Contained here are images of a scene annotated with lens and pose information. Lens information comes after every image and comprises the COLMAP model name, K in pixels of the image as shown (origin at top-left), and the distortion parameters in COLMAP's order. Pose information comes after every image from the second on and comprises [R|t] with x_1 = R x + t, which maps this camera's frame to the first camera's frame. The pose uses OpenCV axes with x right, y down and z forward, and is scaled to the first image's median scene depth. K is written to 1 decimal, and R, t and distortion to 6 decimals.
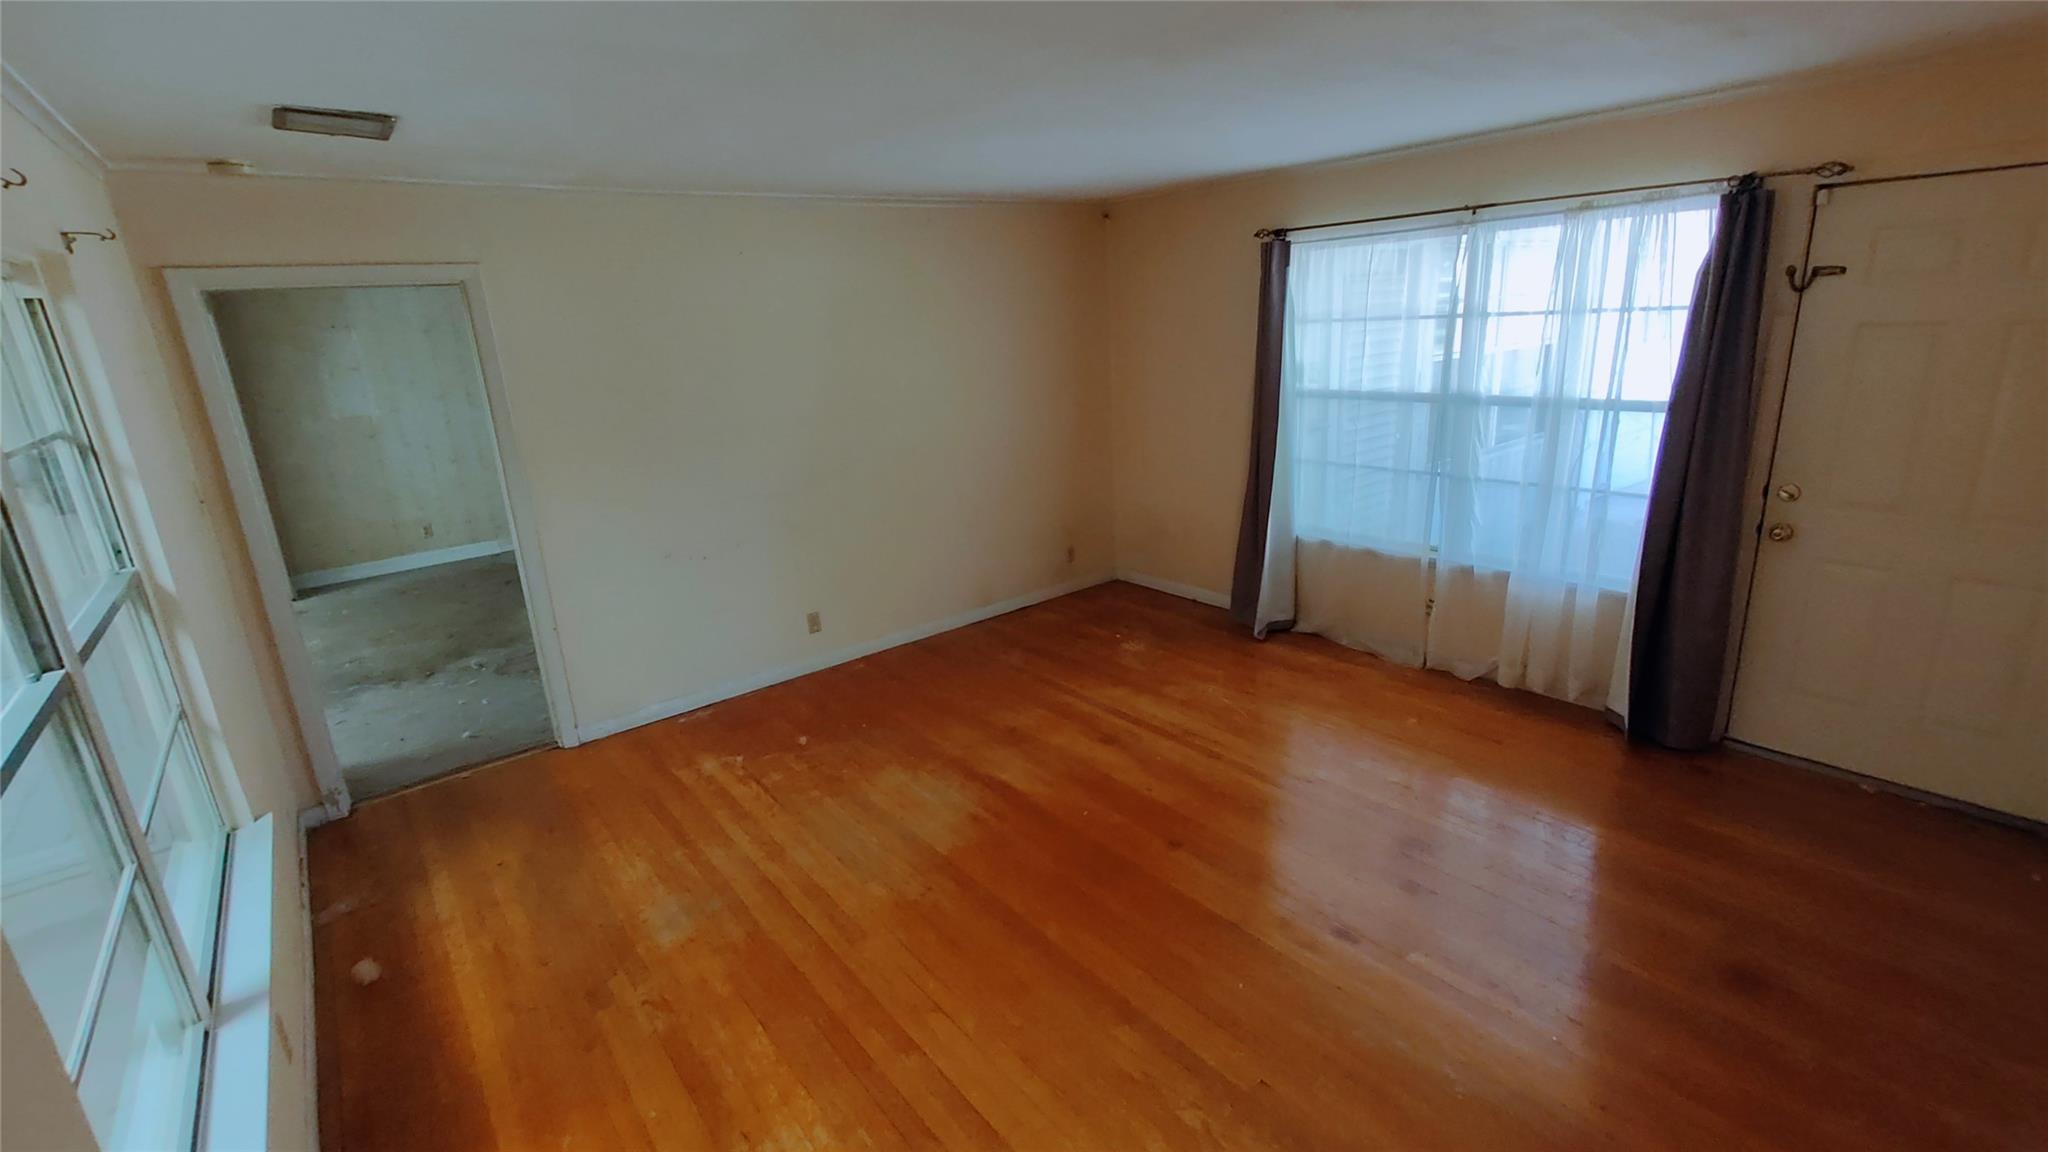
lens RADIAL K [[916.4, 0, 1027.5], [0, 916.4, 573.1], [0, 0, 1]] dist [0.018123, 0.000407]
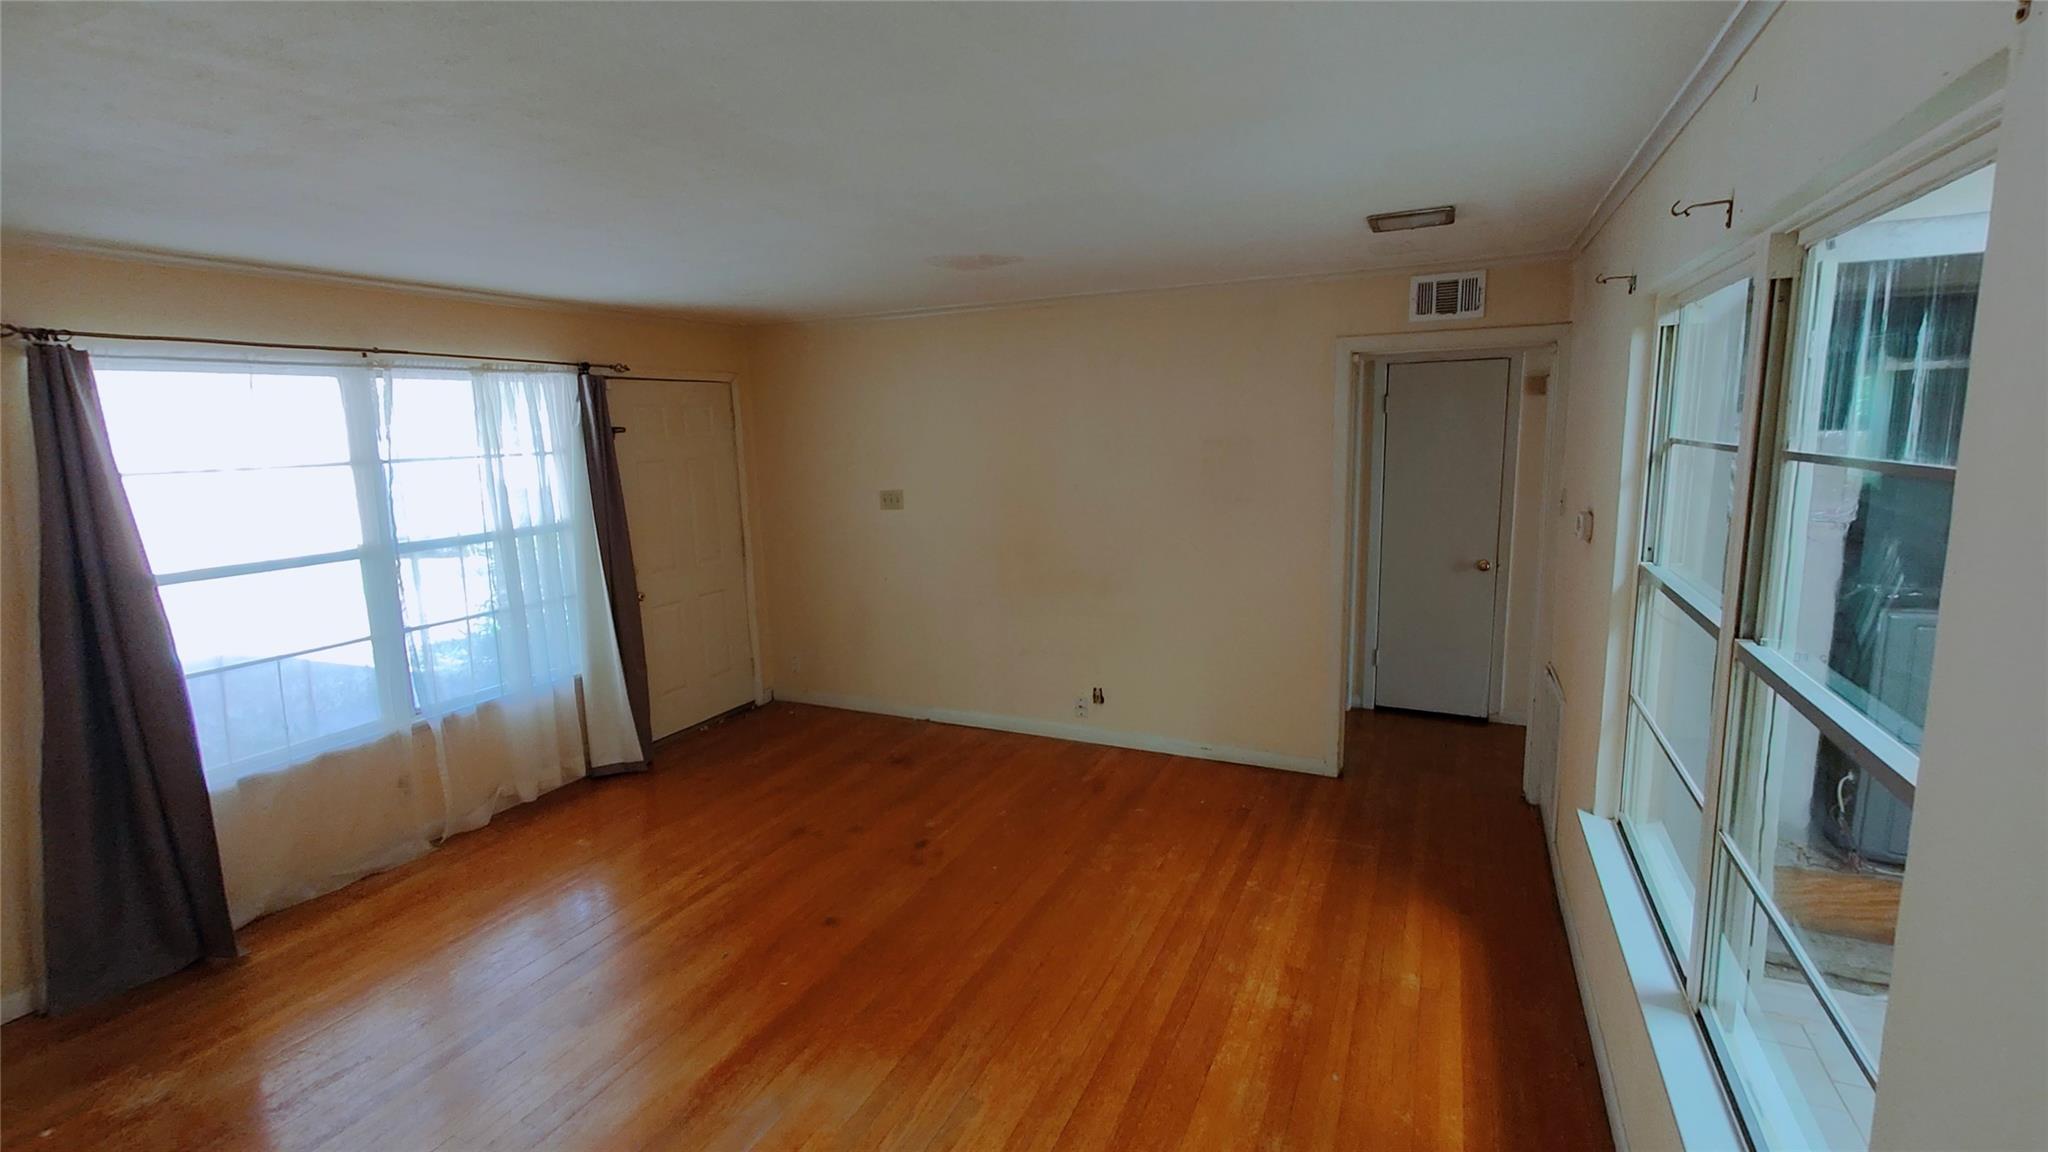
lens RADIAL K [[916.4, 0, 1027.6], [0, 916.4, 581.1], [0, 0, 1]] dist [0.018123, 0.000407]
pose [[-0.454812, -0.083276, 0.886686, -0.688428], [0.305285, 0.920718, 0.243064, -0.201198], [-0.836629, 0.381240, -0.393330, 0.893662]]
